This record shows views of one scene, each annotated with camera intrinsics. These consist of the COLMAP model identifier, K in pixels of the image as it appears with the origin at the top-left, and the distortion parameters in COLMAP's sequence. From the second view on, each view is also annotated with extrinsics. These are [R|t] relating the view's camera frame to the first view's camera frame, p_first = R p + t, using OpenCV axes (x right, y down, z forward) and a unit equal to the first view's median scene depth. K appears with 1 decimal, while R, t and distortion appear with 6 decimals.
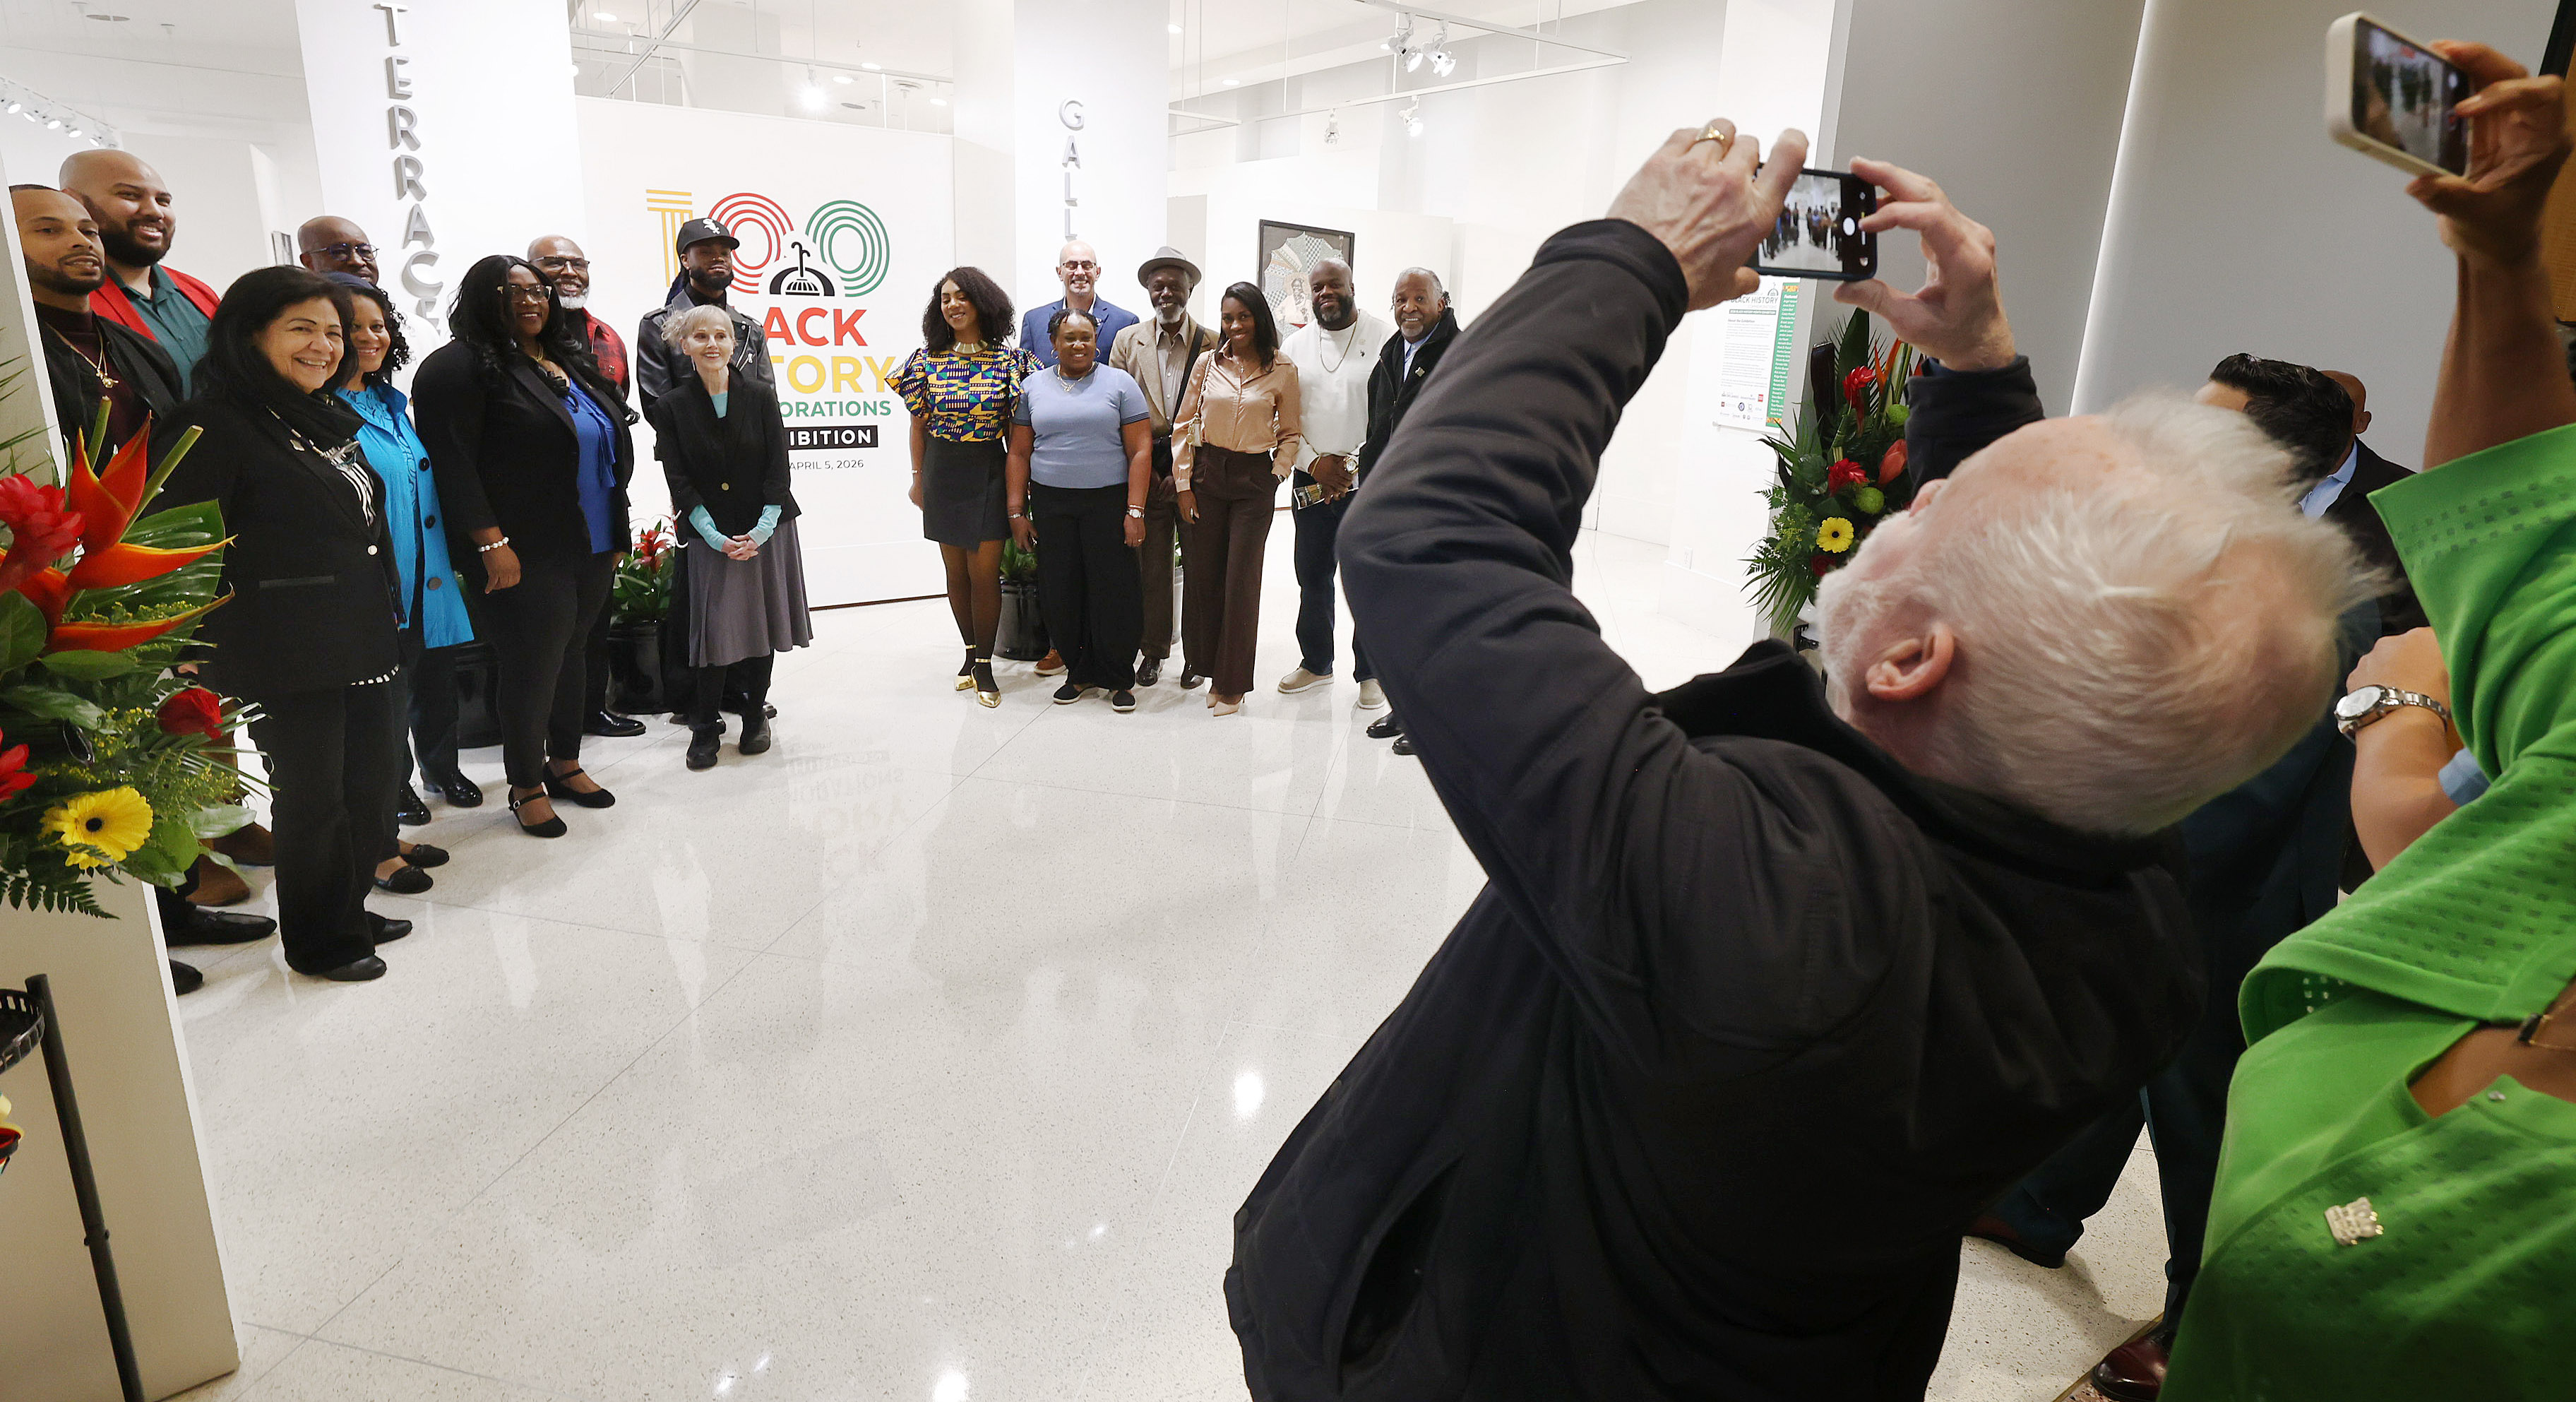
lens RADIAL K [[1357.6, 0, 1288.0], [0, 1357.6, 701.0], [0, 0, 1]] dist [-0.000132, 0.110913]
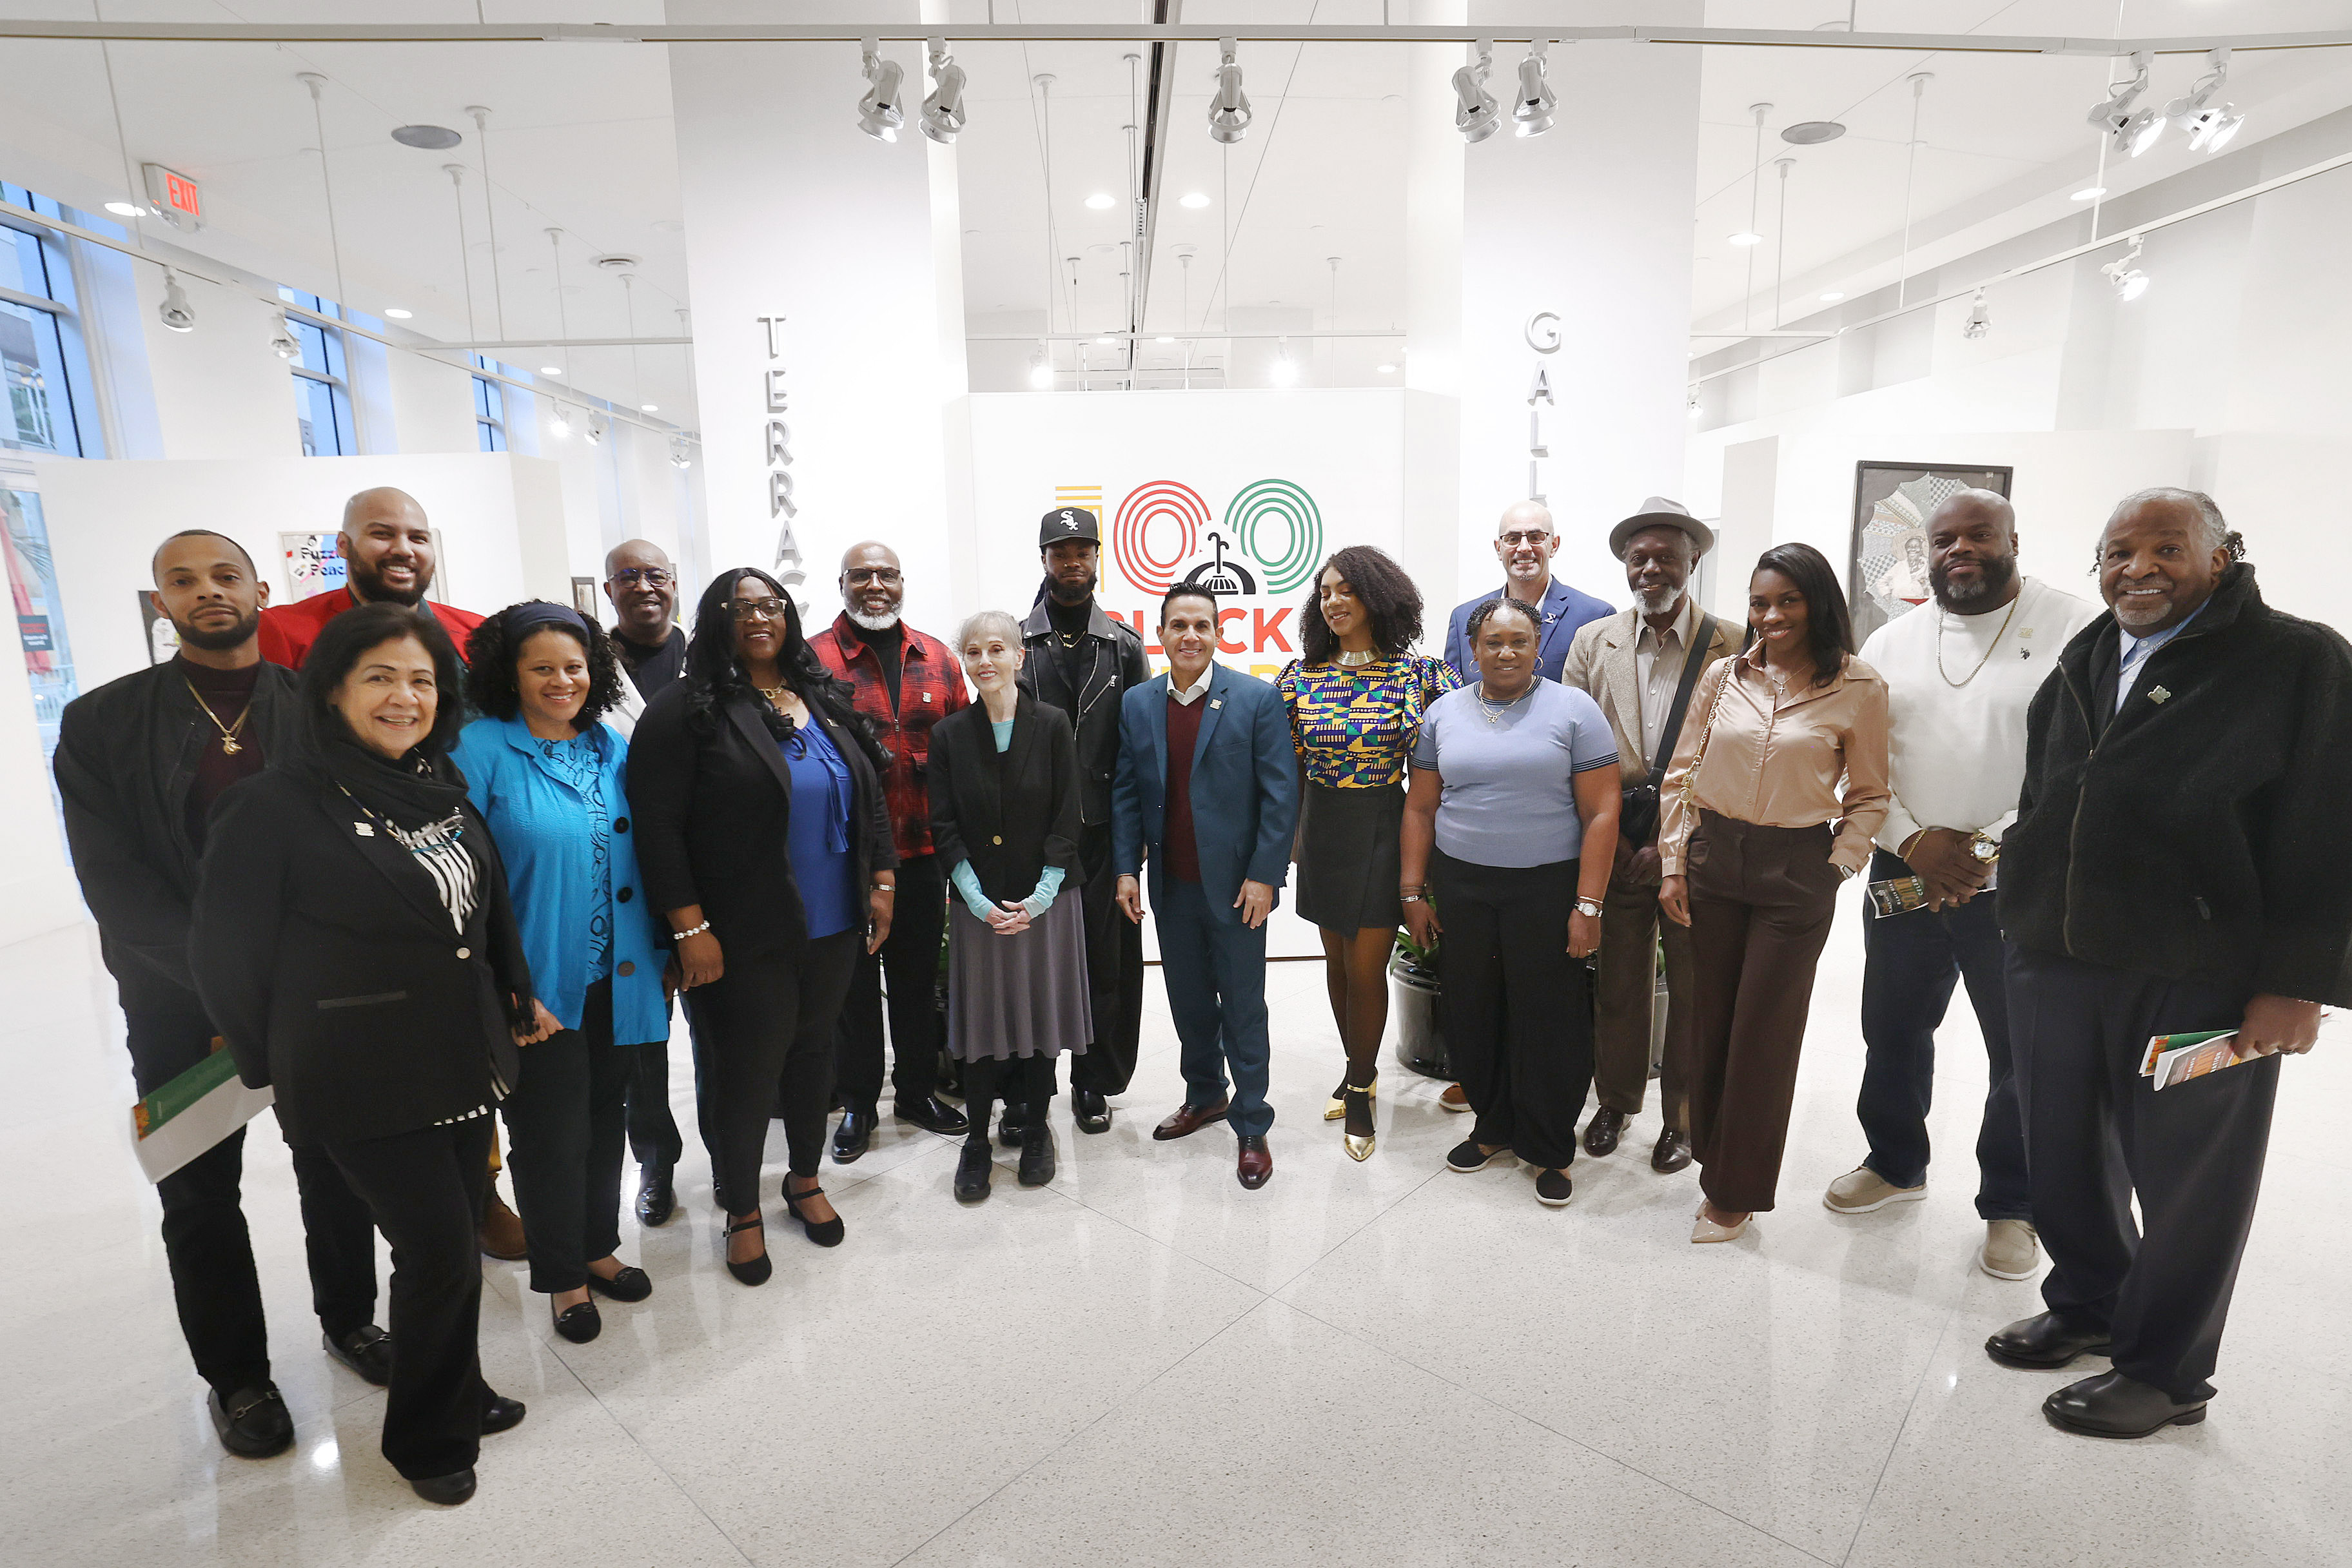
lens RADIAL K [[1299.2, 0, 1178.8], [0, 1299.2, 844.2], [0, 0, 1]] dist [0.045988, 0.001879]
pose [[0.877130, 0.055556, -0.477030, 0.013088], [-0.099752, 0.992699, -0.067805, -0.107853], [0.469780, 0.107058, 0.876268, 0.370948]]
